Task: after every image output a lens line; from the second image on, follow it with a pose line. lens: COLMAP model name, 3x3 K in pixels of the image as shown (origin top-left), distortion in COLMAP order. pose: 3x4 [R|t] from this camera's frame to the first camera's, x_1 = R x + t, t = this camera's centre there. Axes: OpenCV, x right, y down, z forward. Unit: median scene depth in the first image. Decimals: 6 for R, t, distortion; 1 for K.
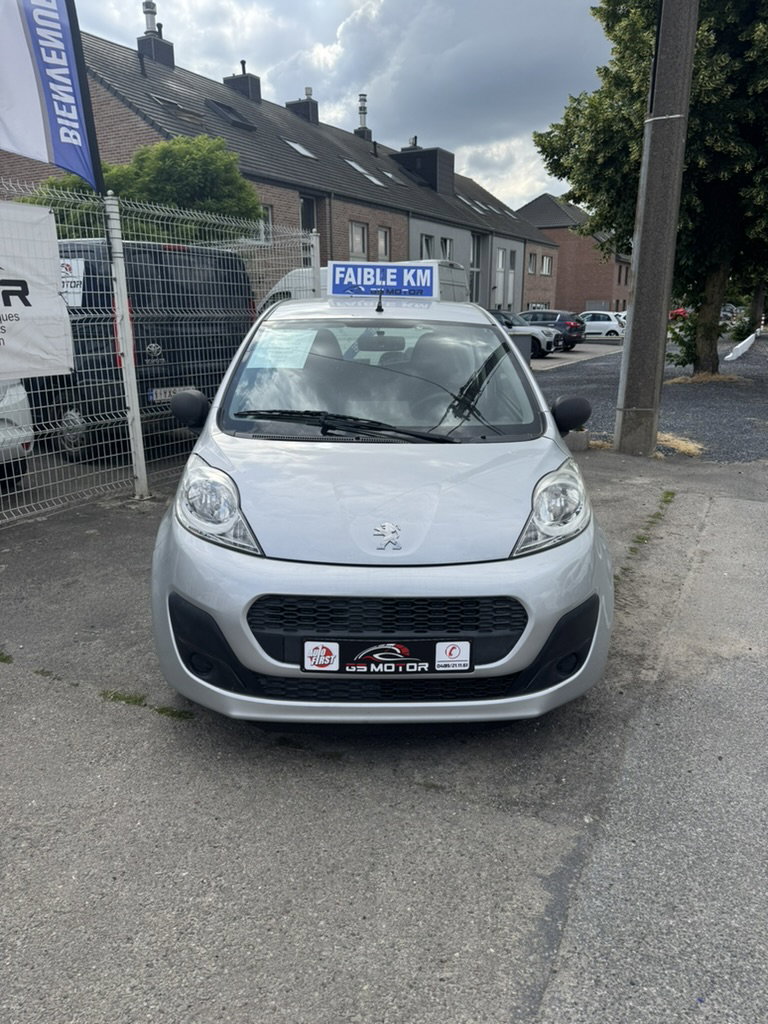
lens RADIAL K [[728.0, 0, 384.0], [0, 728.0, 512.0], [0, 0, 1]] dist [0.026388, -0.030317]
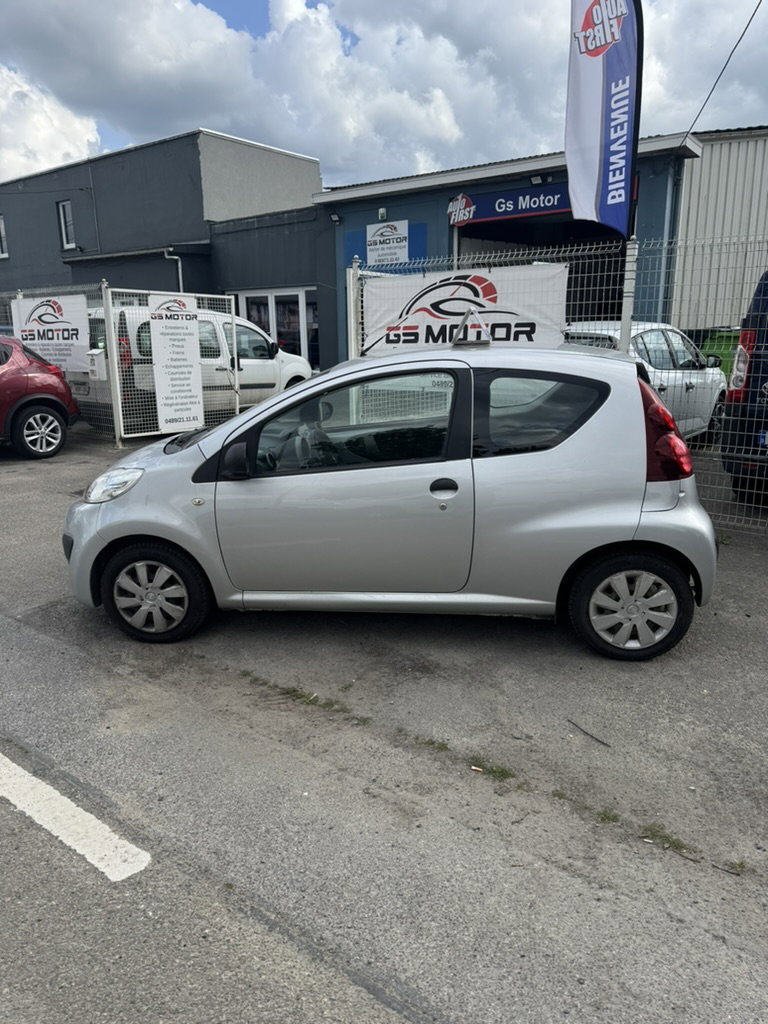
lens RADIAL K [[715.5, 0, 381.9], [0, 715.5, 521.3], [0, 0, 1]] dist [0.072193, -0.090942]
pose [[-0.164474, 0.260325, -0.951409, 0.276639], [-0.256081, 0.920203, 0.296056, -0.092924], [0.952560, 0.292331, -0.084686, 0.293654]]
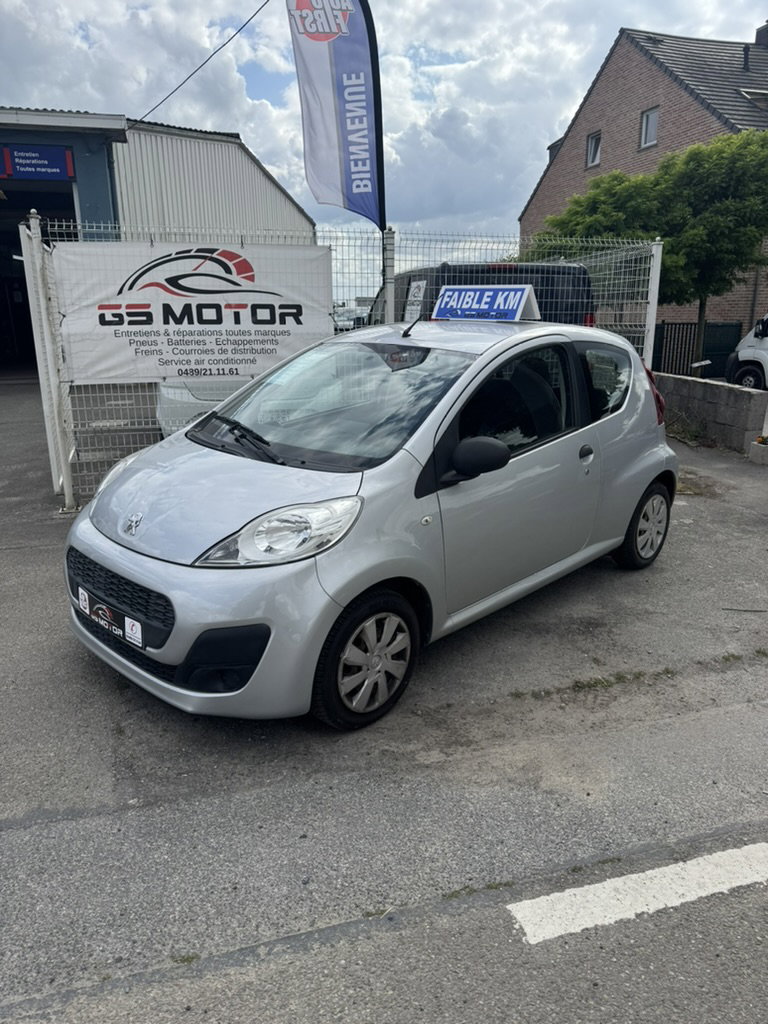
lens RADIAL K [[718.0, 0, 385.4], [0, 718.0, 523.2], [0, 0, 1]] dist [0.065187, -0.077326]
pose [[0.695085, 0.203089, -0.689646, 0.179461], [-0.195076, 0.976561, 0.090966, -0.025319], [0.691956, 0.071304, 0.718410, 0.063960]]
